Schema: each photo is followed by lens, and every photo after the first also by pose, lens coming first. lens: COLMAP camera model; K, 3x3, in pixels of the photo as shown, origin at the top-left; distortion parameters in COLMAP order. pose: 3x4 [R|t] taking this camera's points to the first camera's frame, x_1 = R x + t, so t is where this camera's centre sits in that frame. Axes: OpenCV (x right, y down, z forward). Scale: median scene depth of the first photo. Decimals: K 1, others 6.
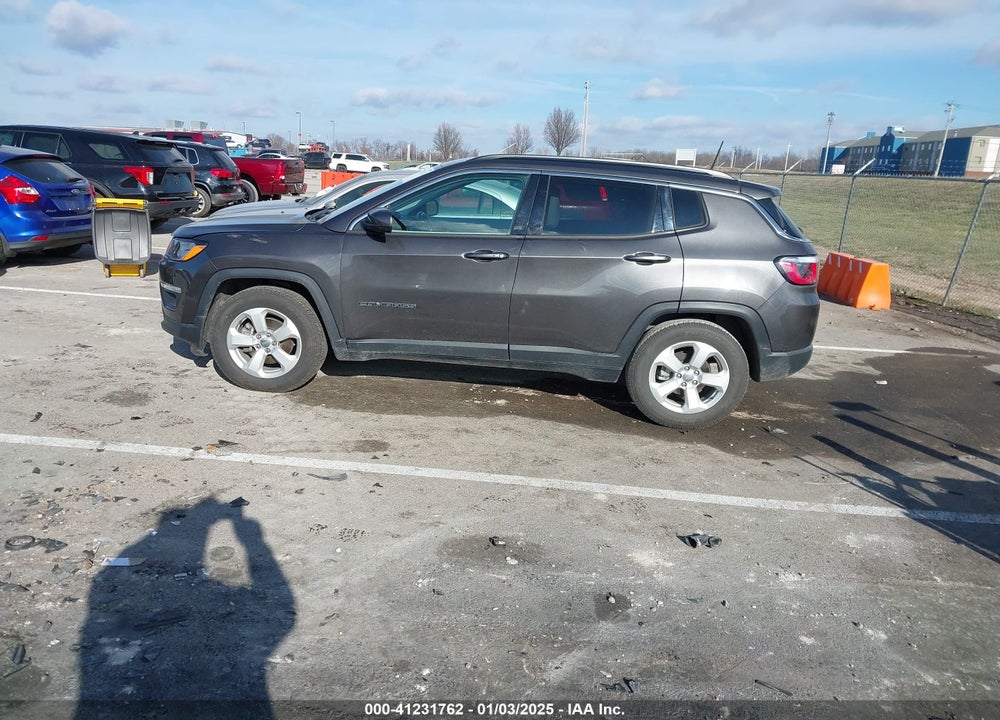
lens RADIAL K [[783.9, 0, 507.5], [0, 783.9, 355.9], [0, 0, 1]] dist [0.036722, -0.048970]
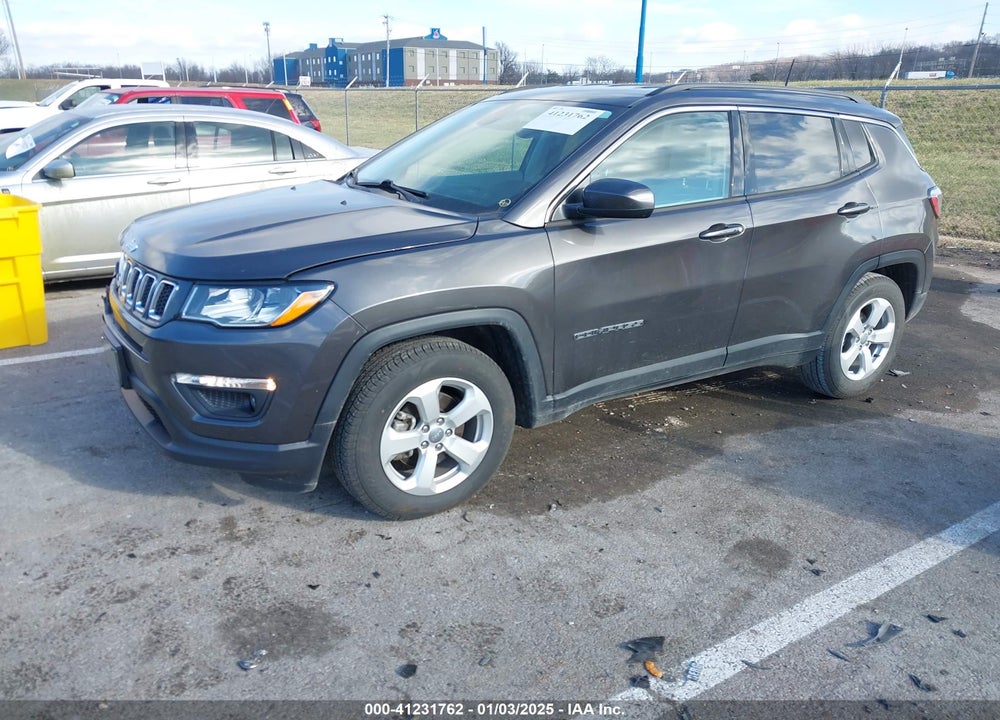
lens RADIAL K [[783.9, 0, 500.2], [0, 783.9, 356.6], [0, 0, 1]] dist [0.036722, -0.048970]
pose [[0.801123, -0.225765, 0.554285, -0.577884], [0.168201, 0.973728, 0.153502, -0.154082], [-0.574378, -0.029743, 0.818050, 0.503524]]
